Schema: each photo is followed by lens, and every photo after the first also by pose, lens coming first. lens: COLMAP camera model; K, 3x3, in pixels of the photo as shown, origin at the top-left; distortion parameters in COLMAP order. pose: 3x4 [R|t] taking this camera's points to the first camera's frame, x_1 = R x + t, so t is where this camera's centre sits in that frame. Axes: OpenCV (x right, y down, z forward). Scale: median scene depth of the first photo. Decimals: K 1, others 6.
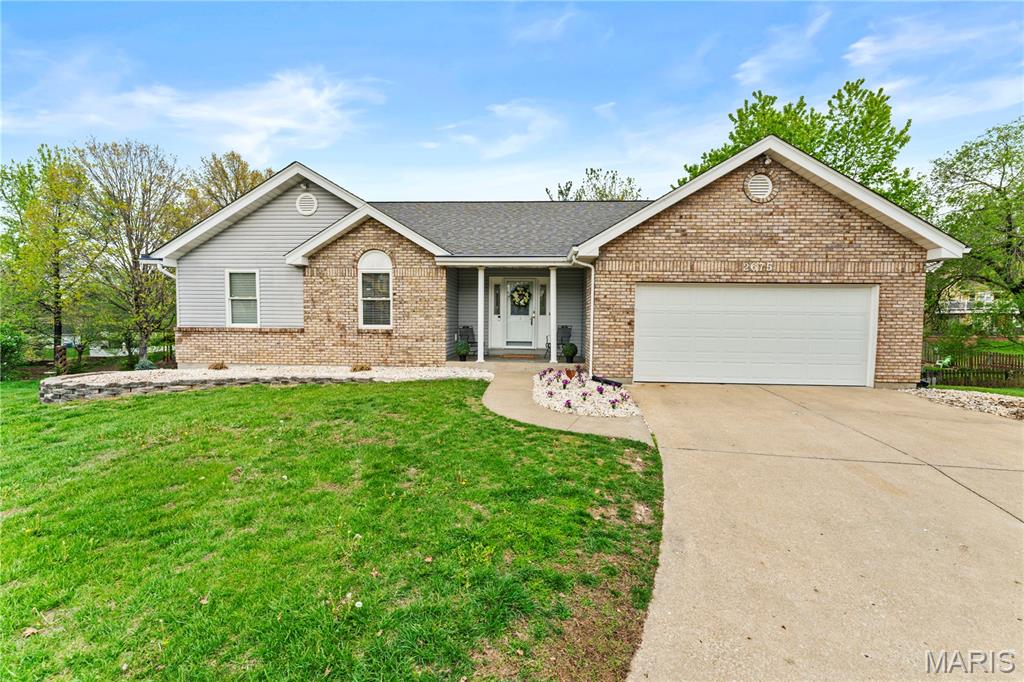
lens RADIAL K [[417.2, 0, 509.1], [0, 417.2, 343.9], [0, 0, 1]] dist [-0.003666, 0.000675]
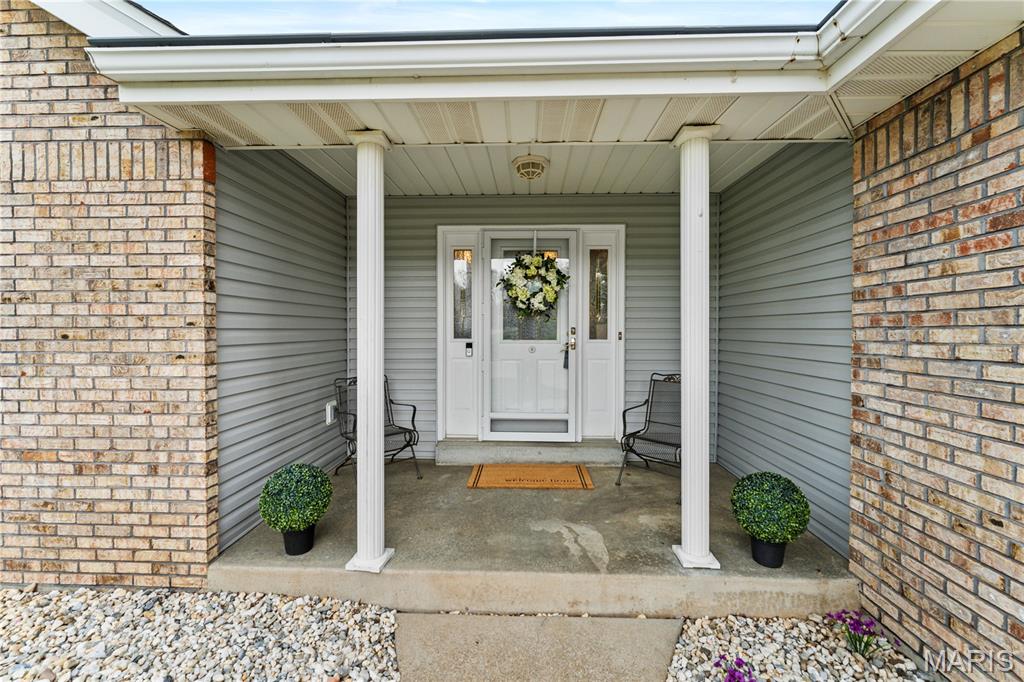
lens RADIAL K [[417.2, 0, 512.8], [0, 417.2, 335.9], [0, 0, 1]] dist [-0.003666, 0.000675]
pose [[0.999420, -0.007306, 0.033249, 0.001212], [0.008554, 0.999258, -0.037563, -0.068551], [-0.032950, 0.037825, 0.998741, 0.770106]]
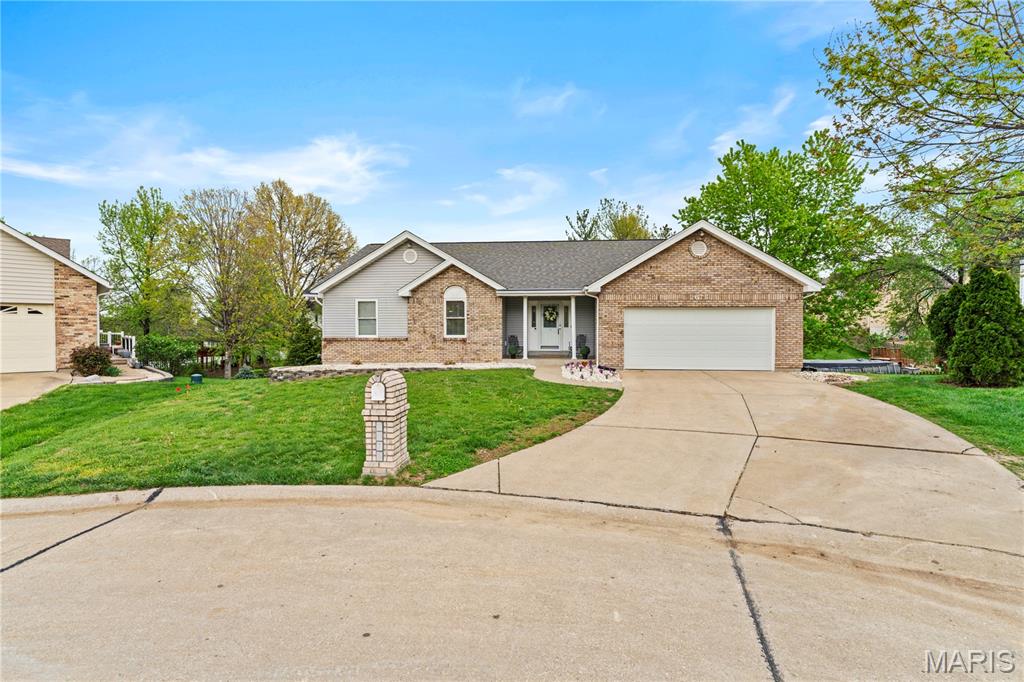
lens RADIAL K [[460.9, 0, 513.5], [0, 460.9, 335.3], [0, 0, 1]] dist [-0.001258, -0.000726]
pose [[0.999604, -0.008735, -0.026756, -0.065513], [0.007508, 0.998930, -0.045635, 0.032732], [0.027126, 0.045416, 0.998600, -0.659301]]
